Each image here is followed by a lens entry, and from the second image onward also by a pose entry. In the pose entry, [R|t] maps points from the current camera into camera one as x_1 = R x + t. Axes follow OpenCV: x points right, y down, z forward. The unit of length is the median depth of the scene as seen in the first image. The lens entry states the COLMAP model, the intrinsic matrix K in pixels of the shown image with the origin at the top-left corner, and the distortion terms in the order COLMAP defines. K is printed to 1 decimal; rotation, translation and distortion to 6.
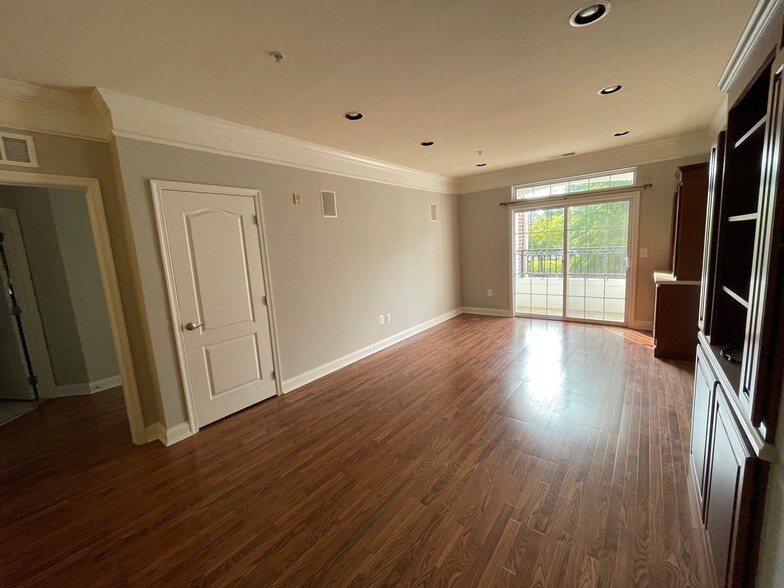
lens RADIAL K [[315.9, 0, 393.1], [0, 315.9, 293.7], [0, 0, 1]] dist [-0.000641, -0.000447]
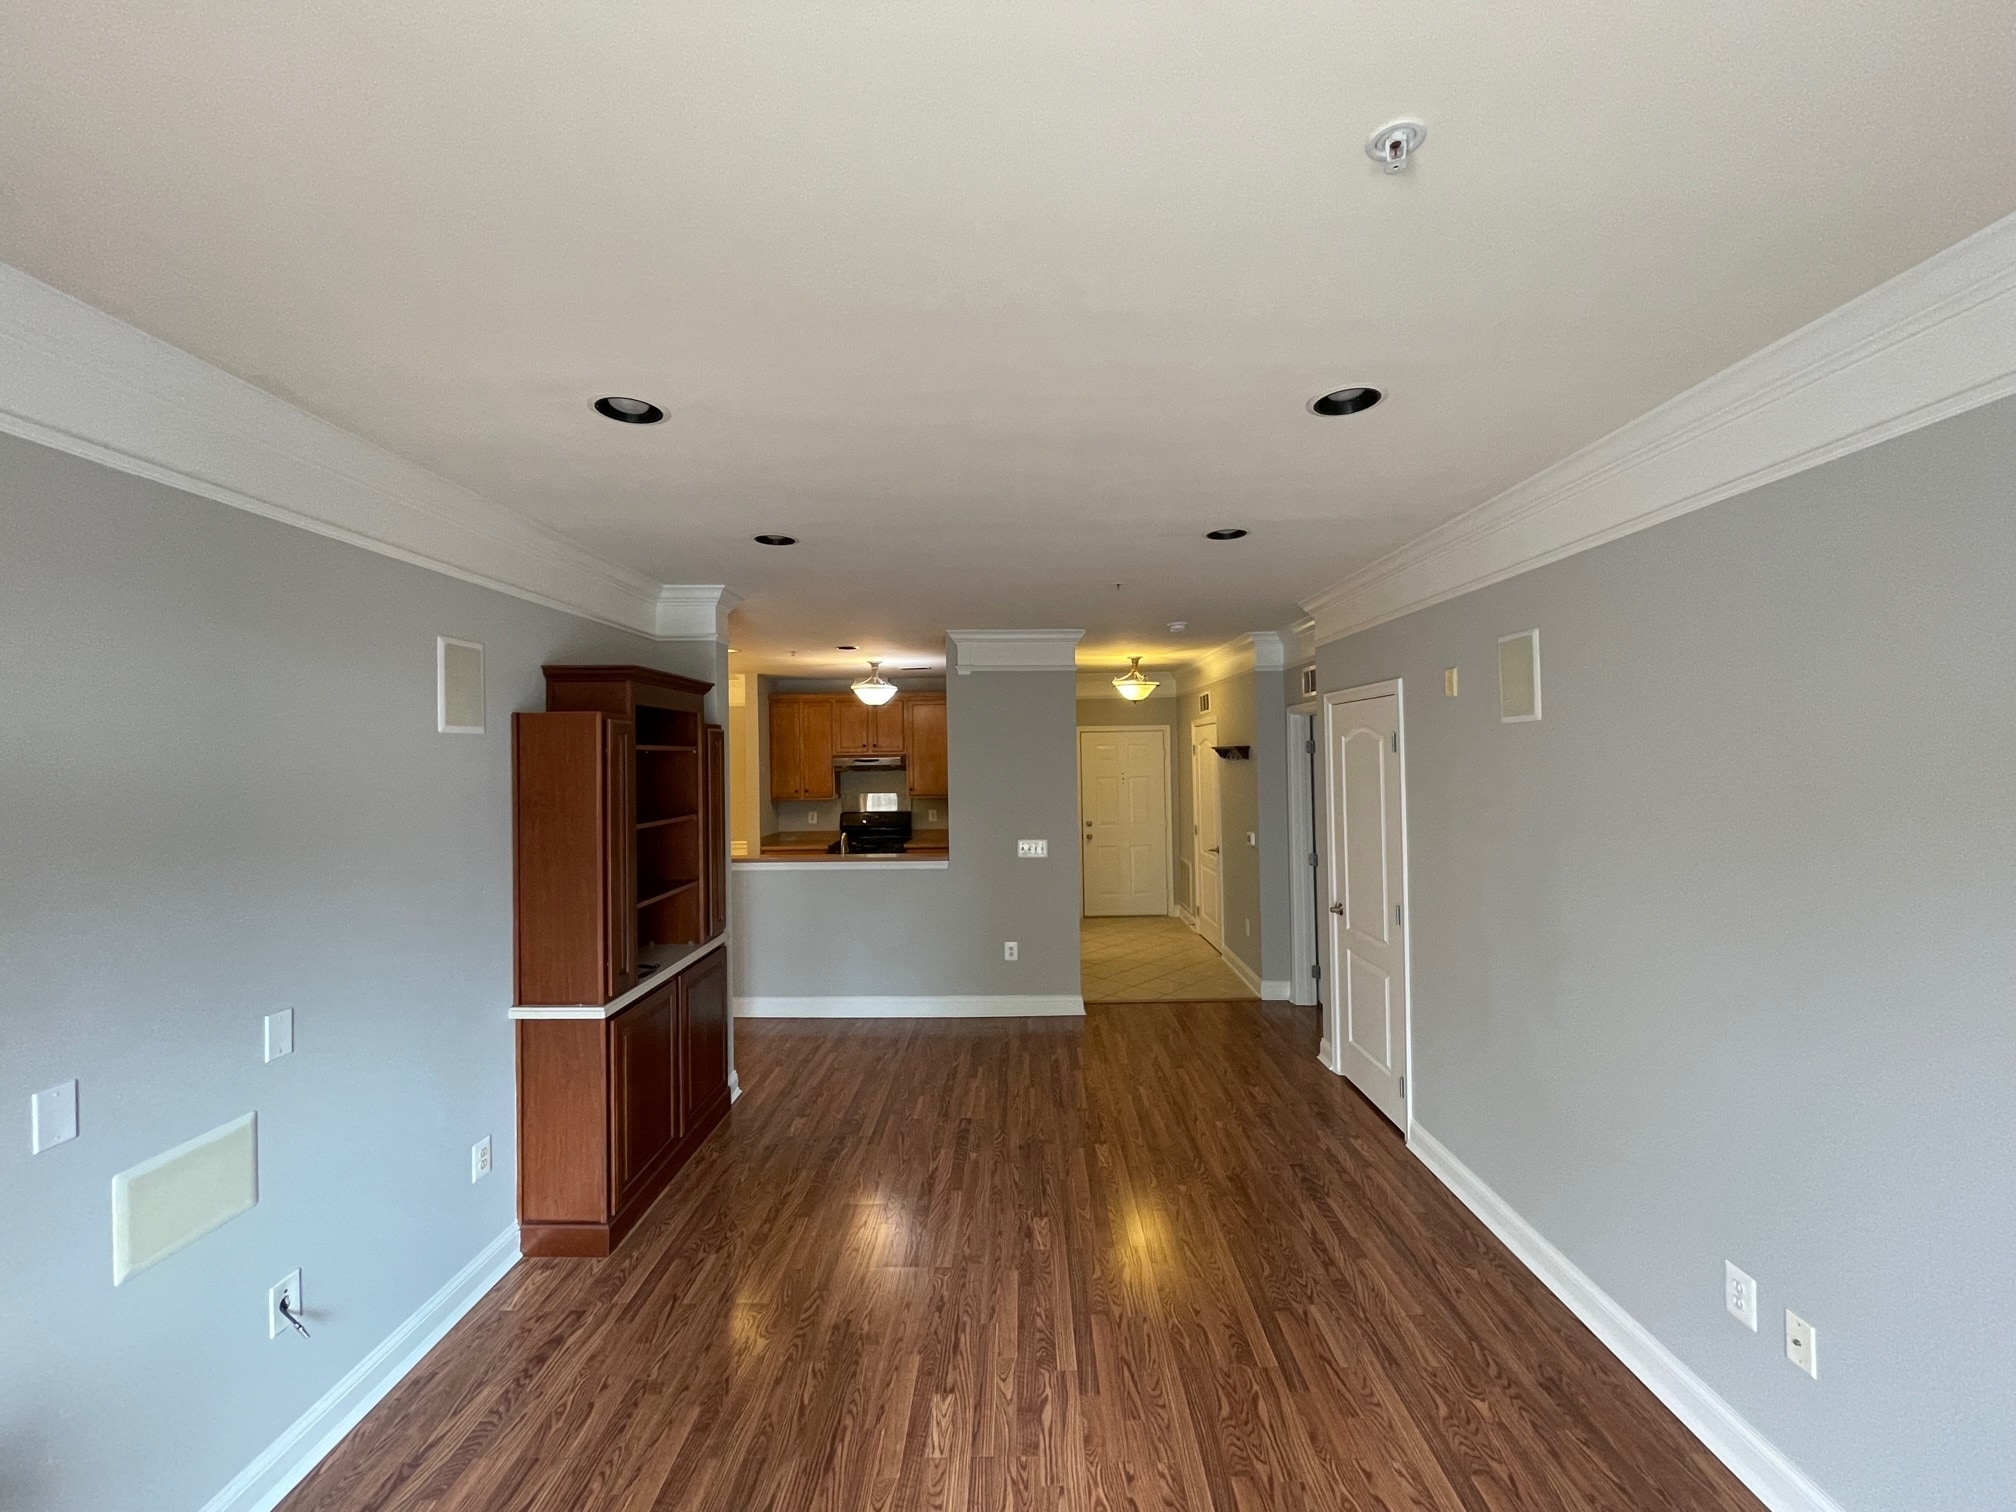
lens RADIAL K [[812.4, 0, 1000.8], [0, 812.4, 744.9], [0, 0, 1]] dist [-0.000641, -0.000447]
pose [[-0.789793, 0.066807, -0.609724, 0.716880], [-0.029462, 0.988772, 0.146501, -0.358099], [0.612665, 0.133669, -0.778957, 1.465769]]
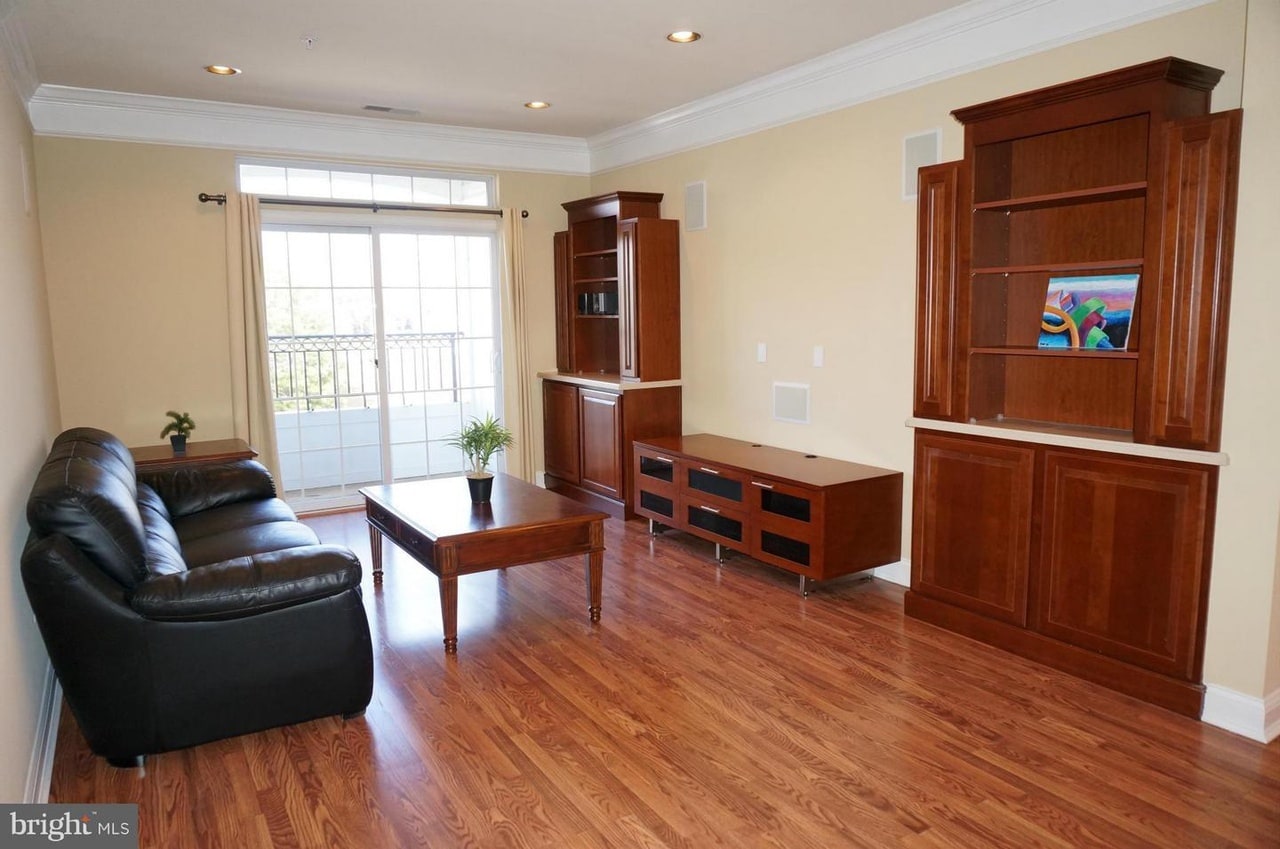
lens RADIAL K [[861.0, 0, 634.6], [0, 861.0, 423.2], [0, 0, 1]] dist [-0.037042, -0.000630]
pose [[0.335850, -0.063870, 0.939748, -0.643835], [0.139616, 0.990053, 0.017392, 0.006460], [-0.931511, 0.125362, 0.341426, 0.504159]]
